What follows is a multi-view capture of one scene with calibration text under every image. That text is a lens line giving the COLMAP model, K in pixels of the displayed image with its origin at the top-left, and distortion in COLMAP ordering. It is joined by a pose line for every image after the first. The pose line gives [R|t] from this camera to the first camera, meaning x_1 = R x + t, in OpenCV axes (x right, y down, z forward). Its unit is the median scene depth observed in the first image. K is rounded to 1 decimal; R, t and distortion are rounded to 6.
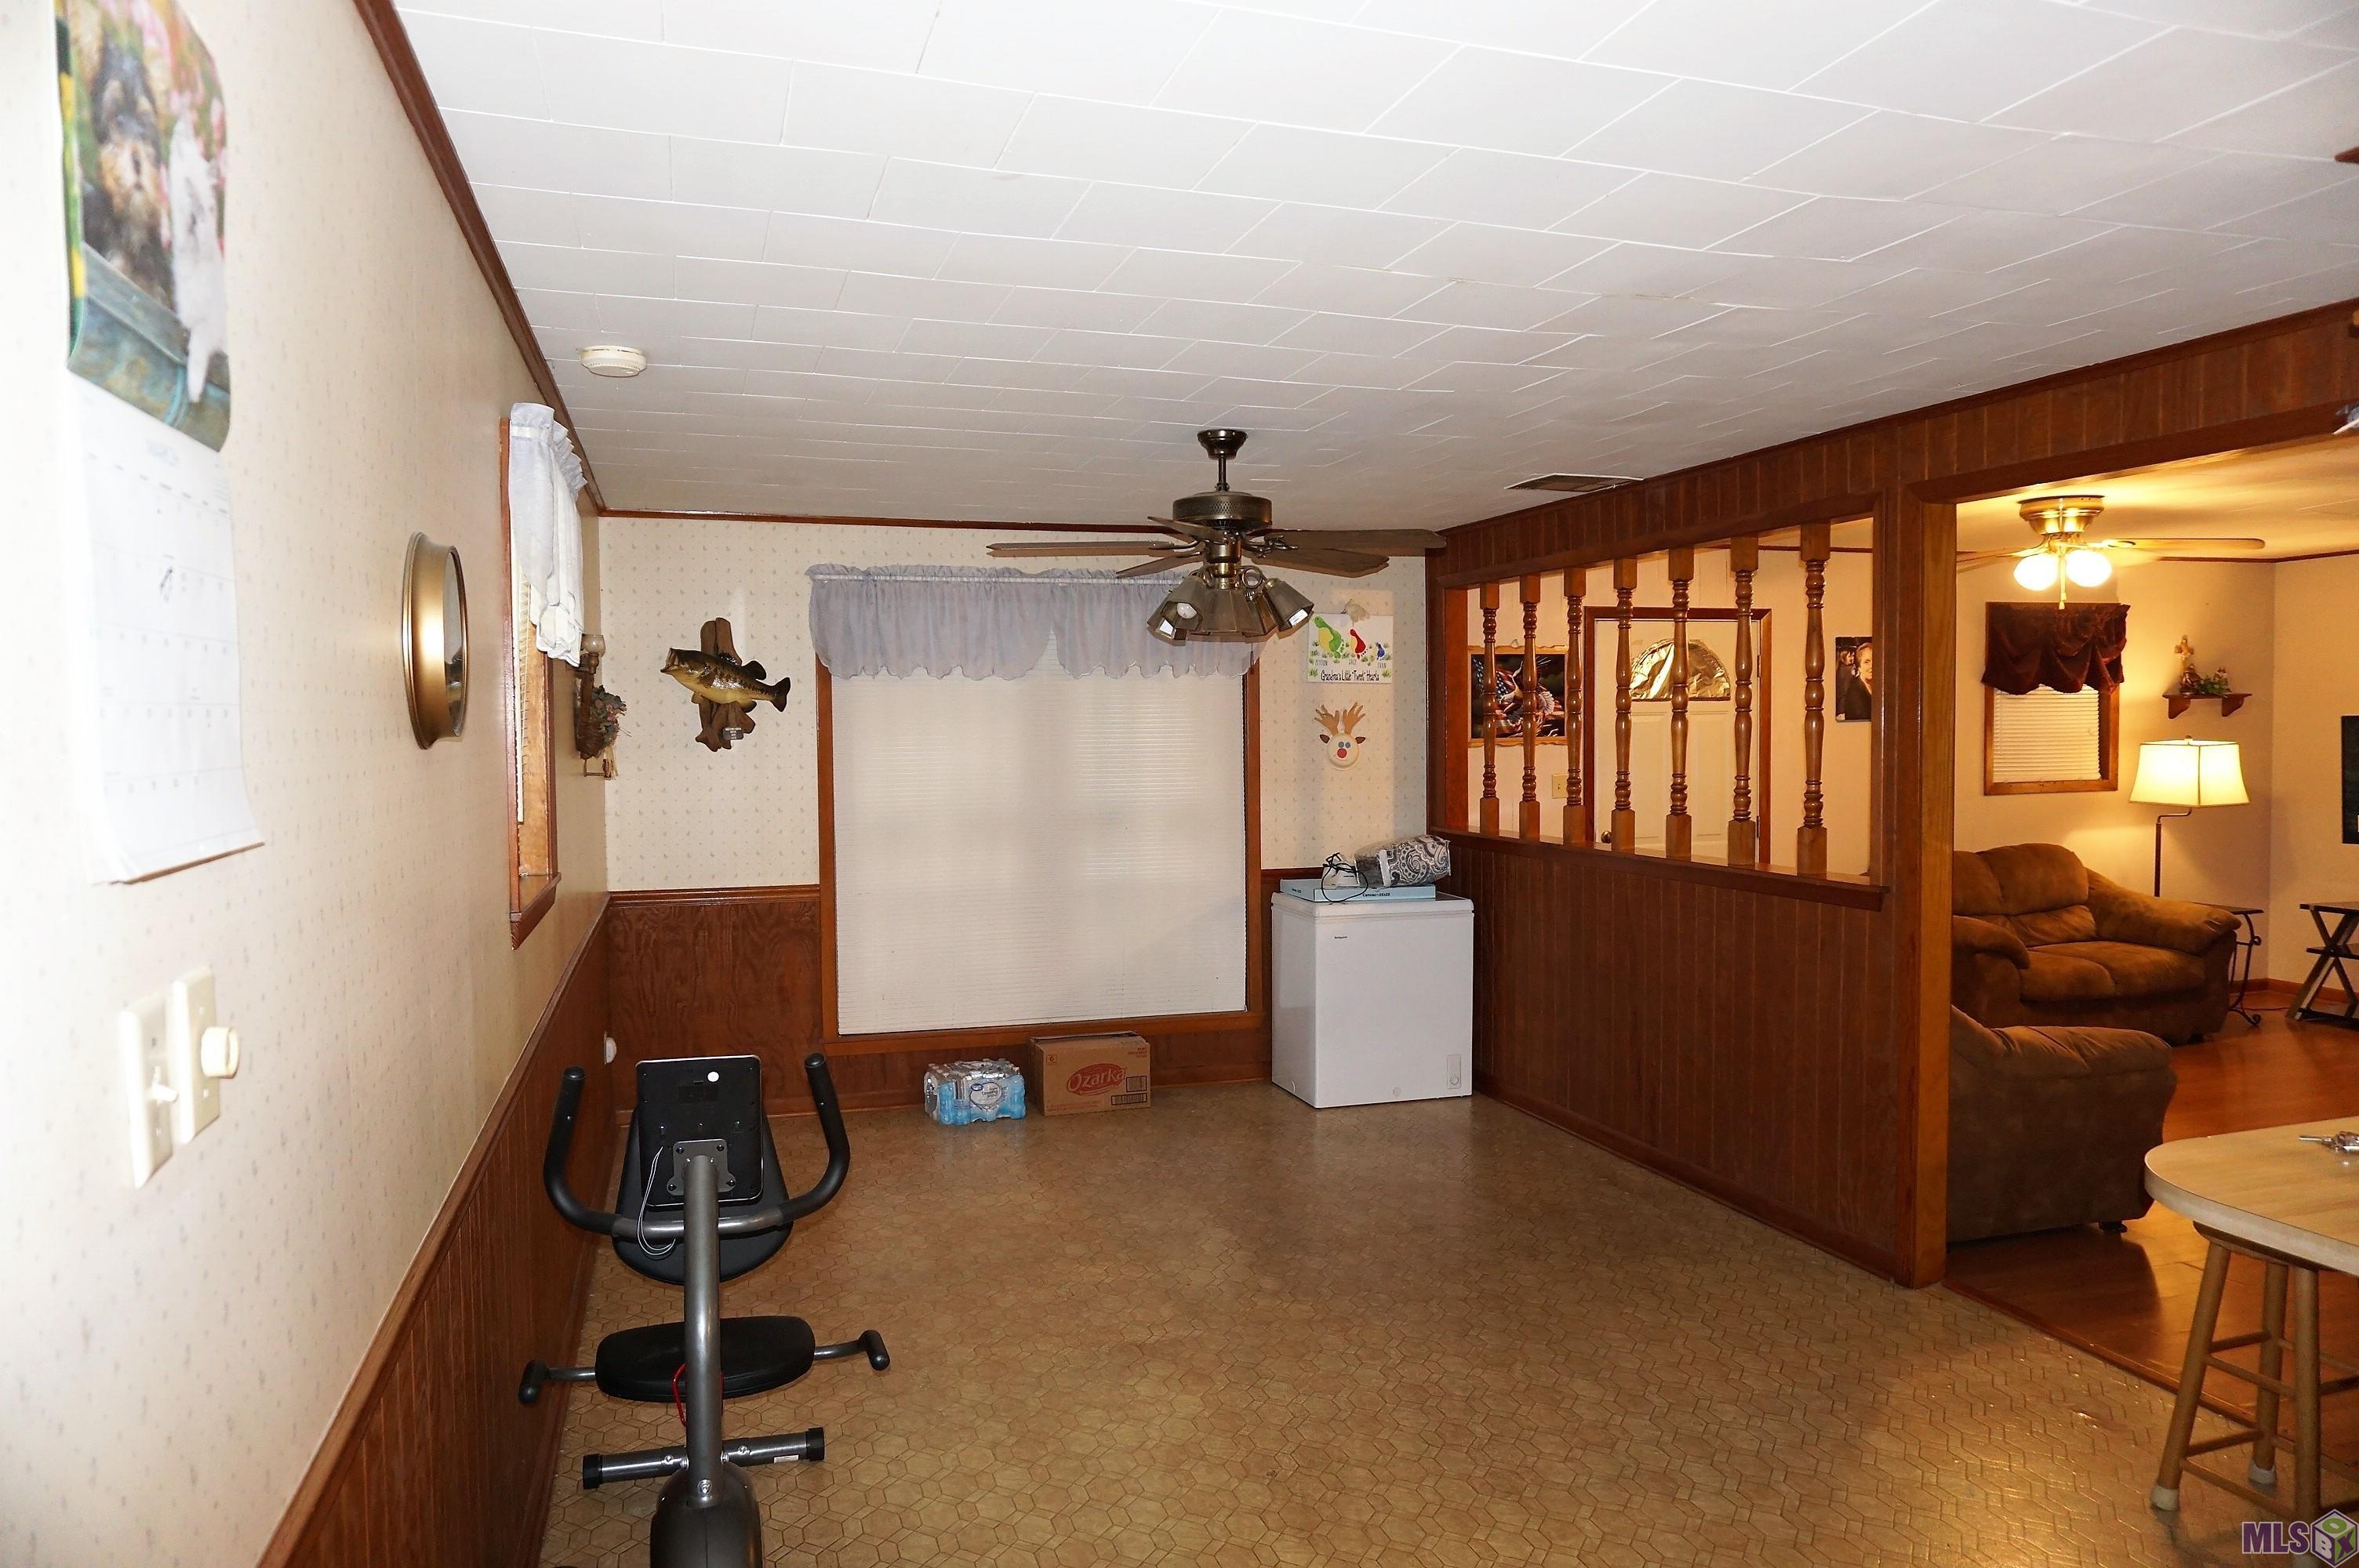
lens RADIAL K [[1580.9, 0, 1176.4], [0, 1580.9, 777.4], [0, 0, 1]] dist [-0.056383, 0.020302]
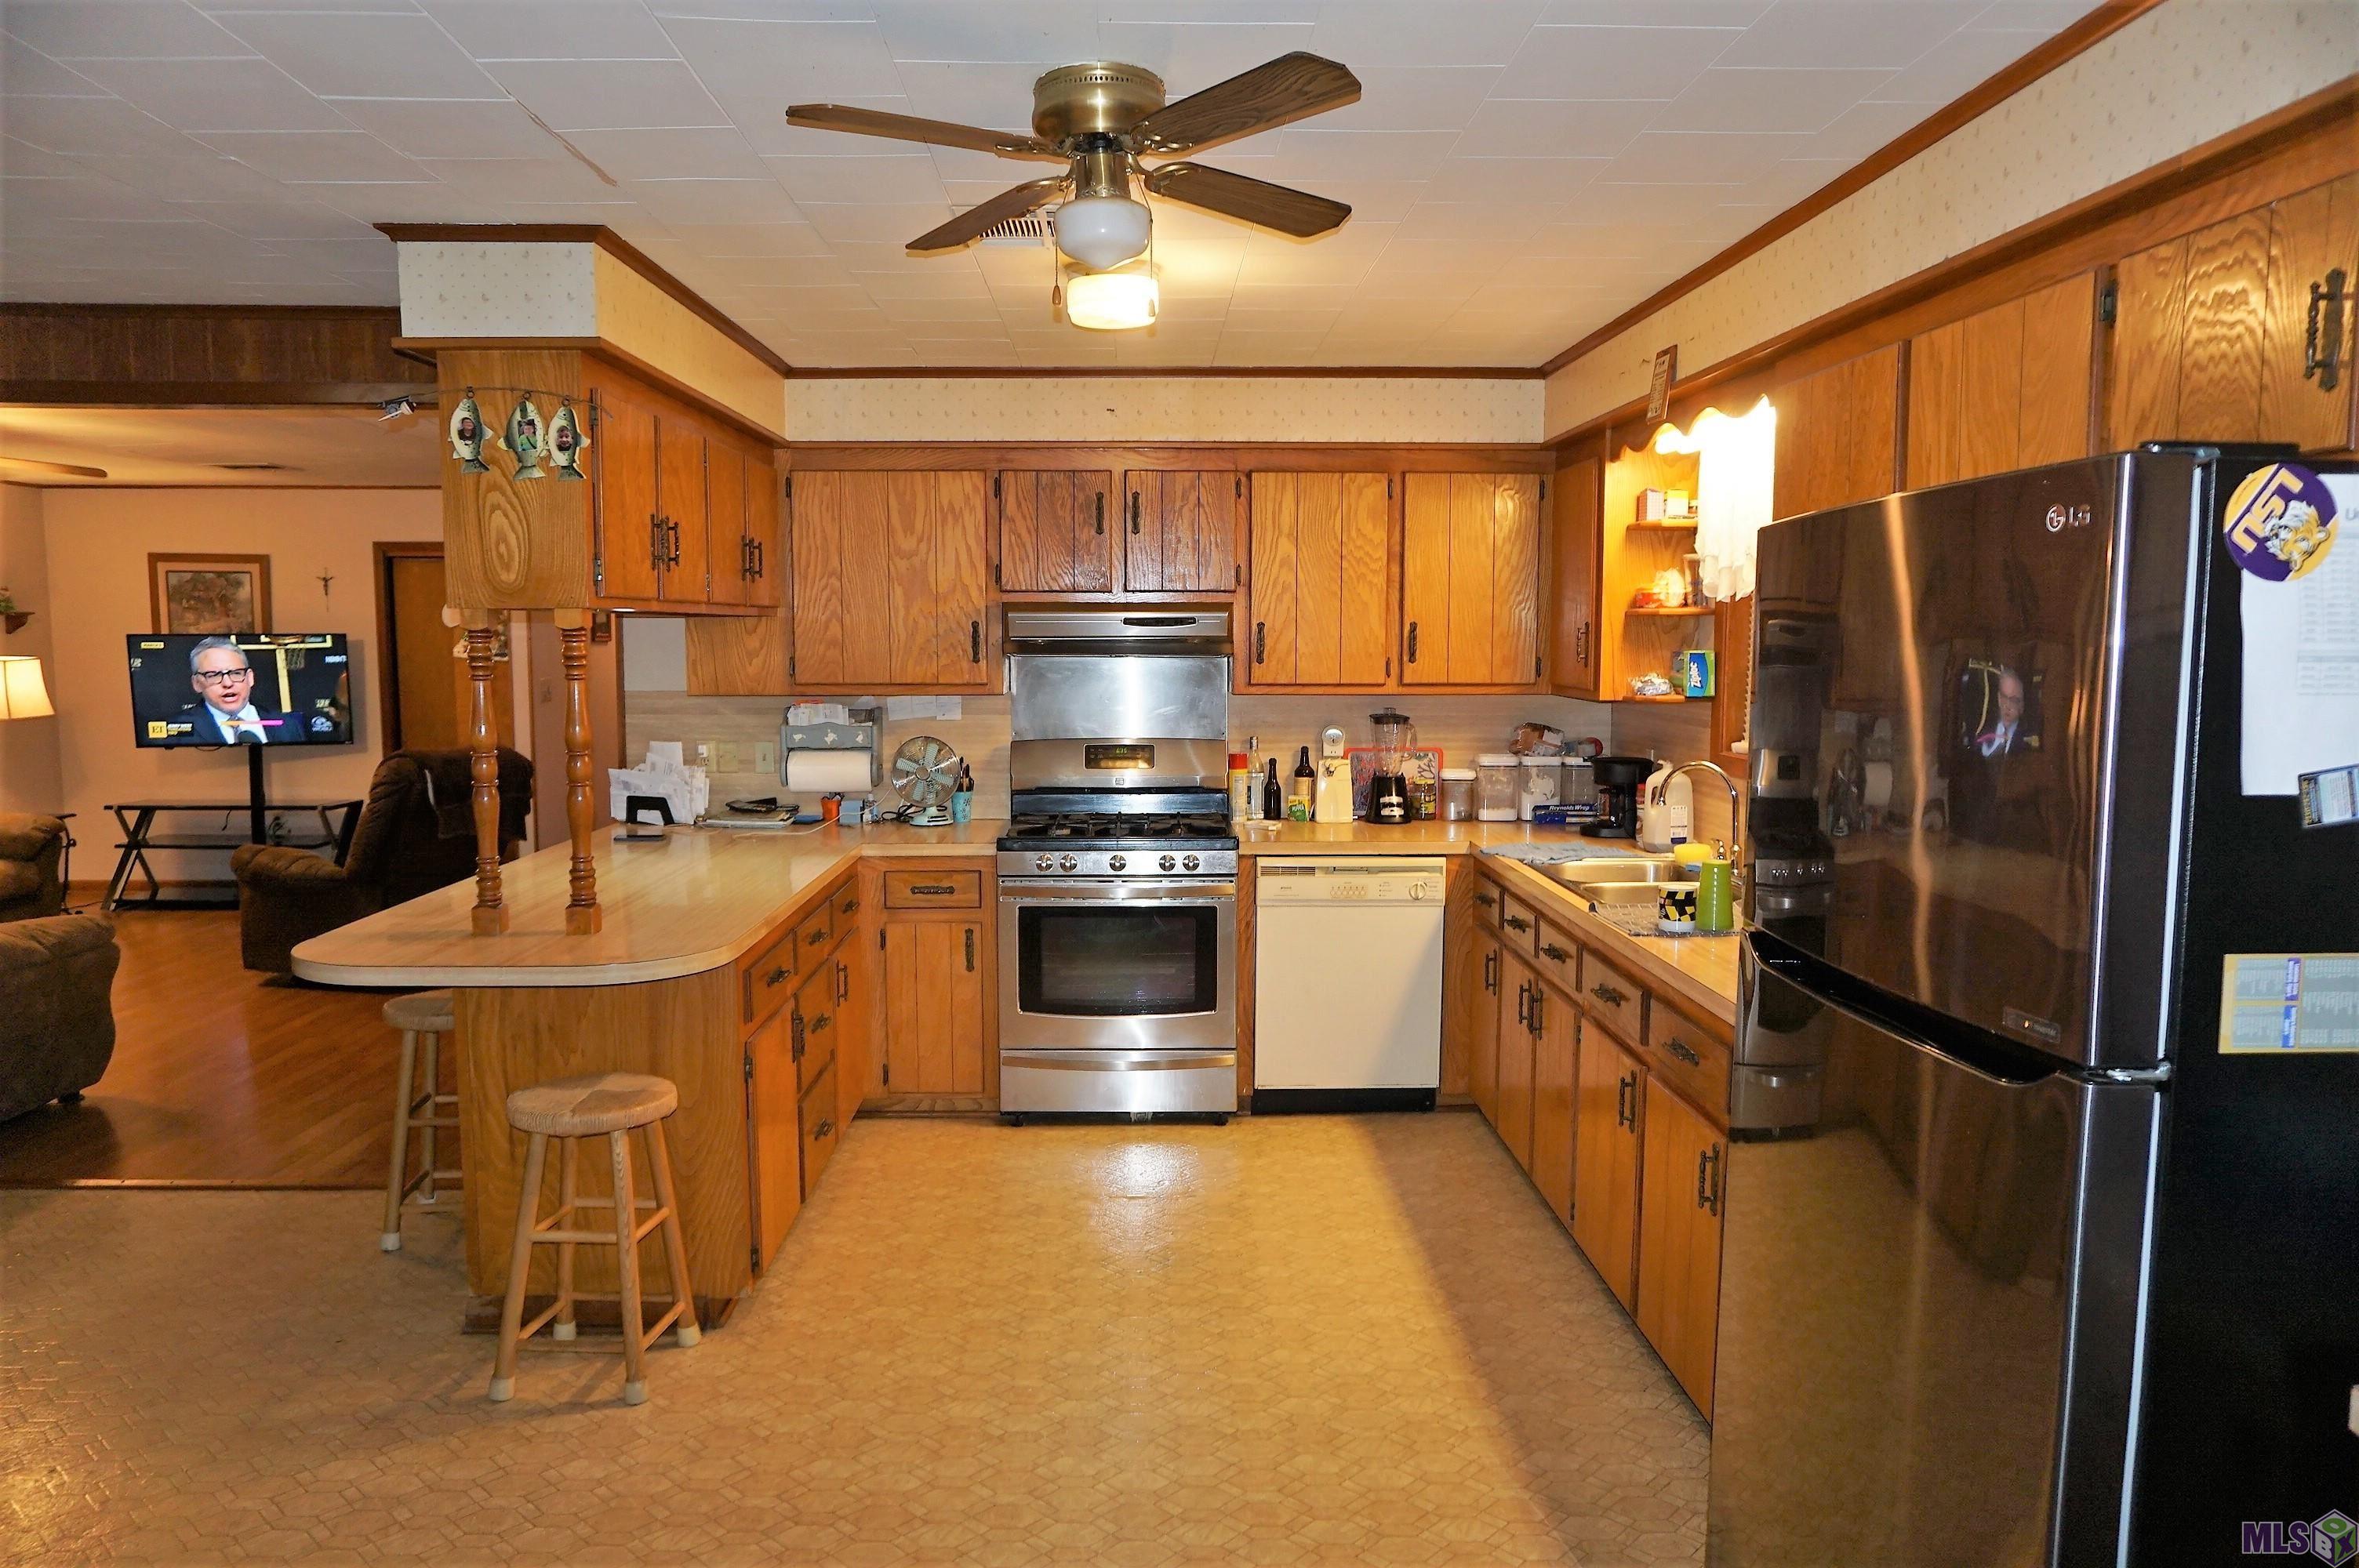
lens RADIAL K [[1580.9, 0, 1180.2], [0, 1580.9, 789.3], [0, 0, 1]] dist [-0.056383, 0.020302]
pose [[0.256912, -0.083708, 0.962803, -0.133009], [0.028792, 0.996463, 0.078952, 0.006098], [-0.966006, 0.007438, 0.258414, -0.022099]]
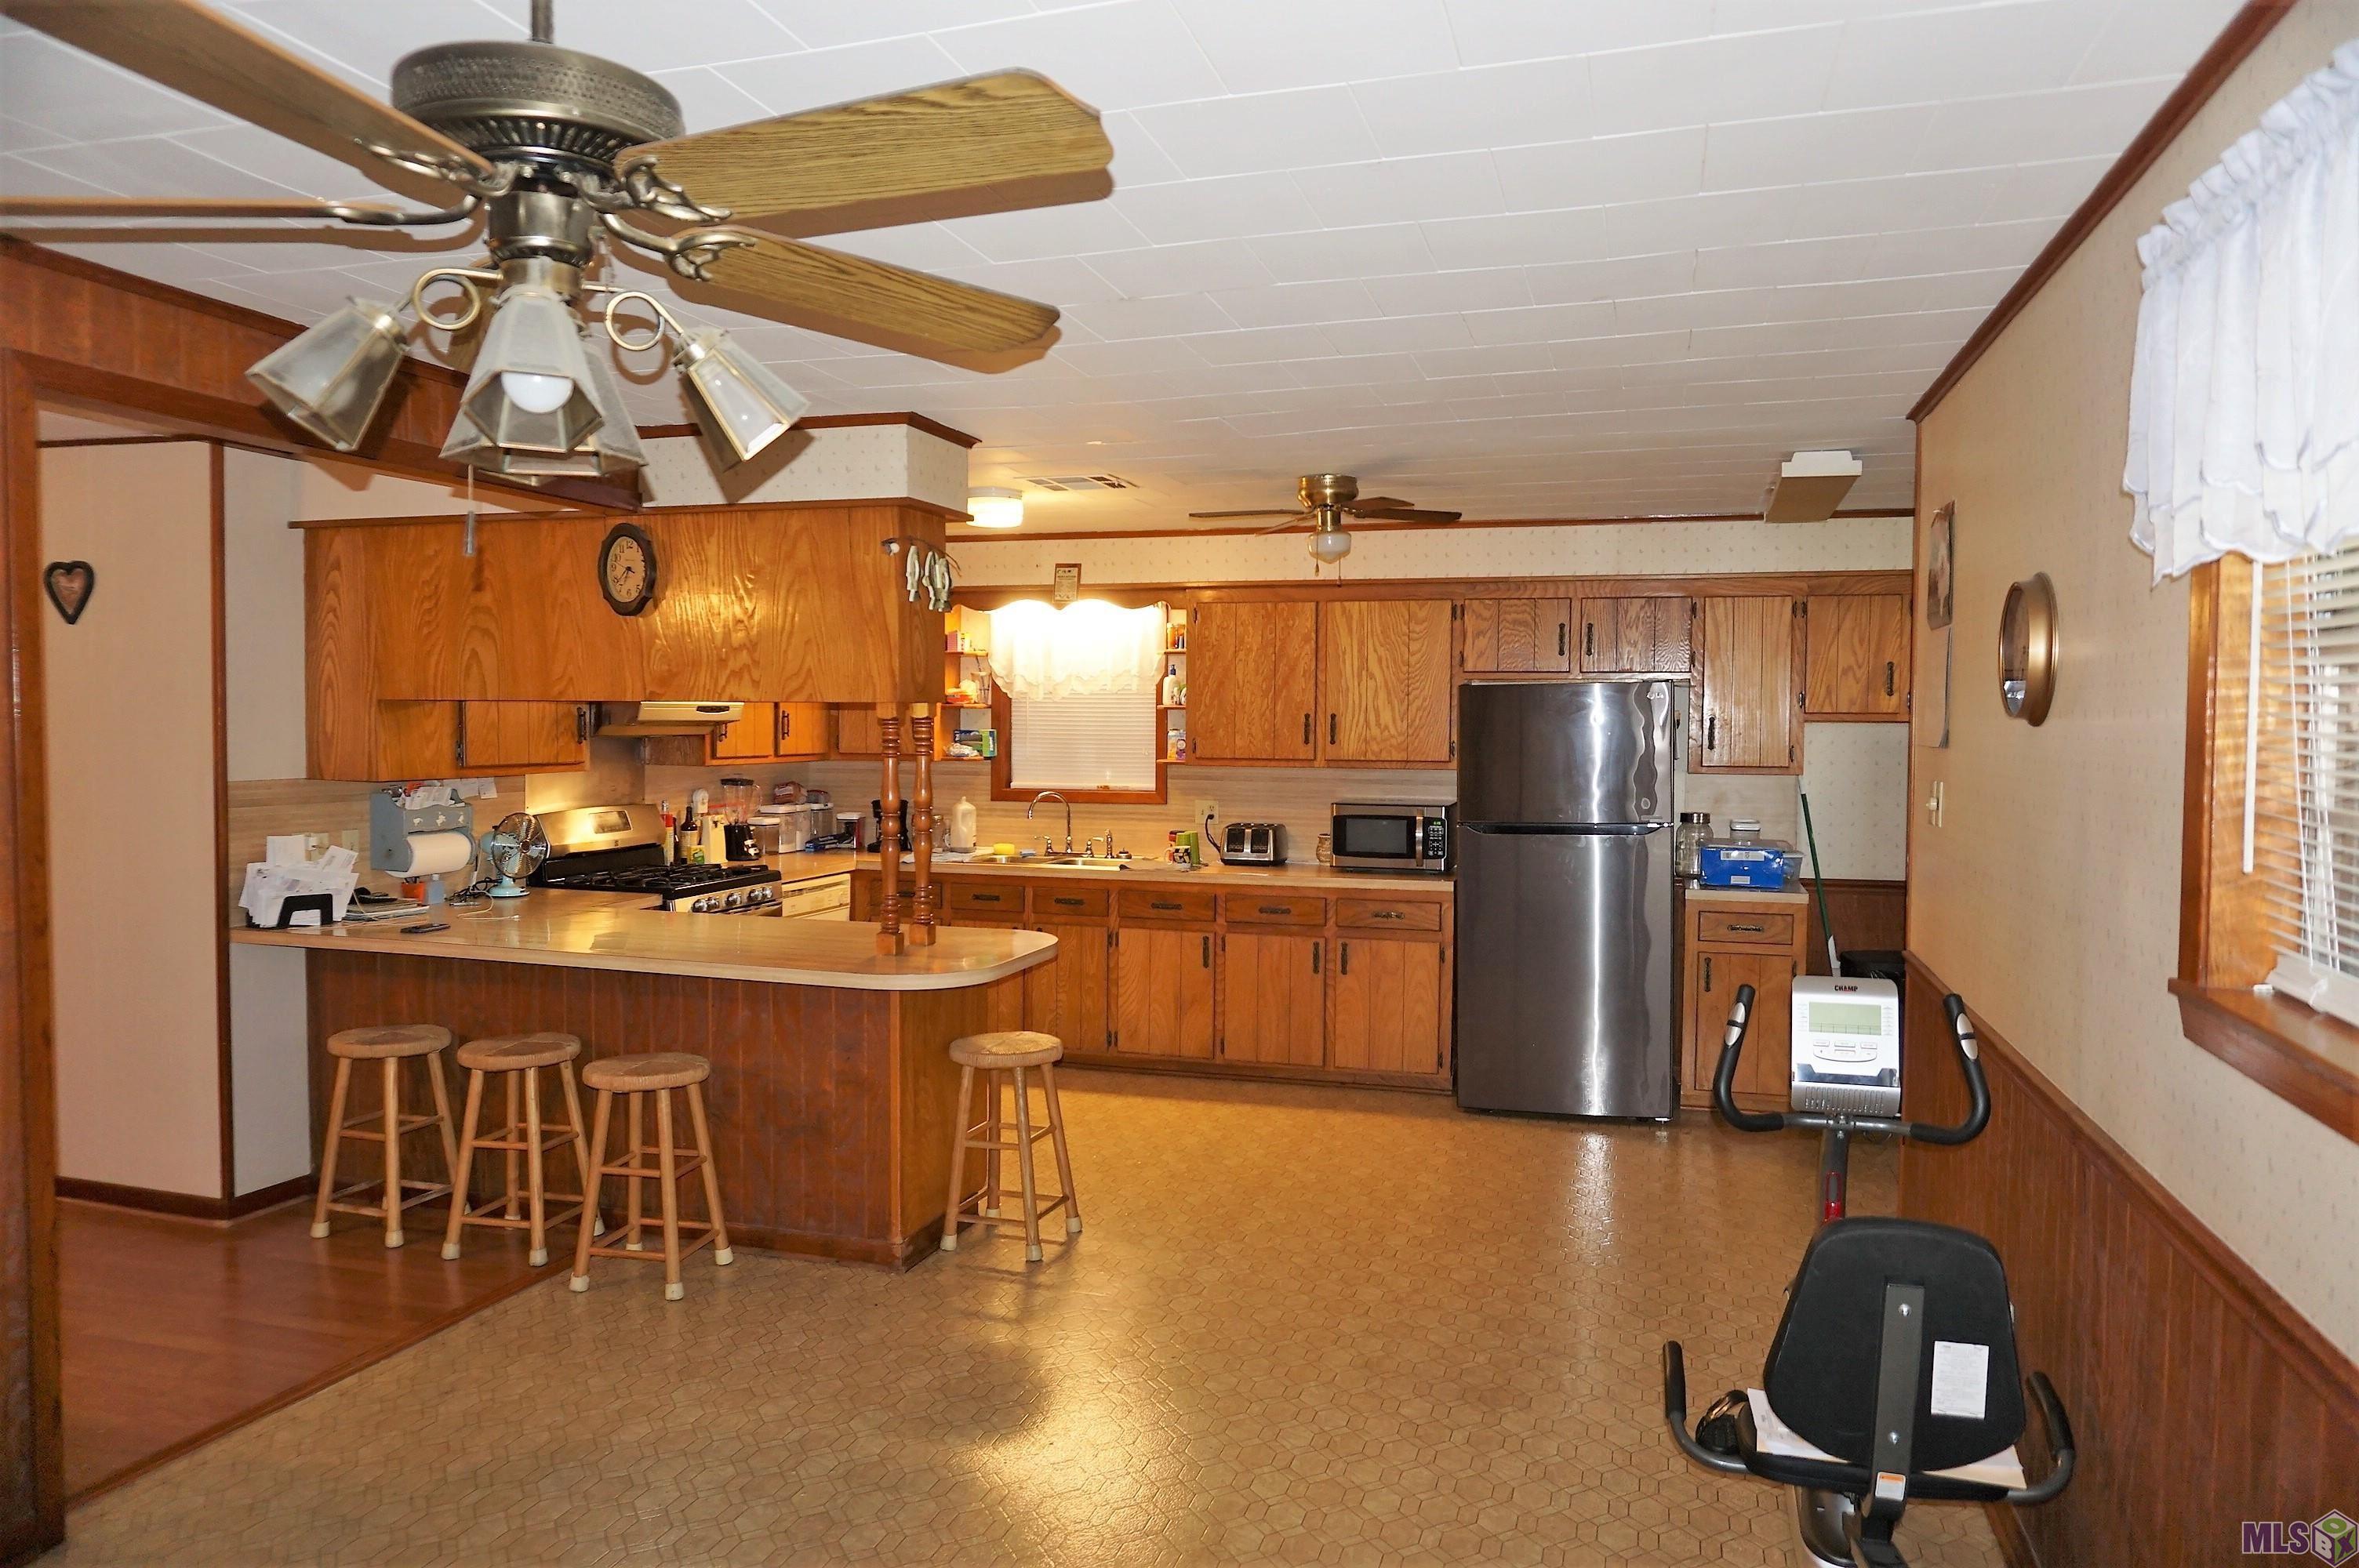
lens RADIAL K [[1580.9, 0, 1173.3], [0, 1580.9, 783.4], [0, 0, 1]] dist [-0.056383, 0.020302]
pose [[-0.830413, -0.018731, 0.556834, -0.180342], [0.019985, 0.997790, 0.063369, -0.036813], [-0.556790, 0.063750, -0.828203, 1.159649]]
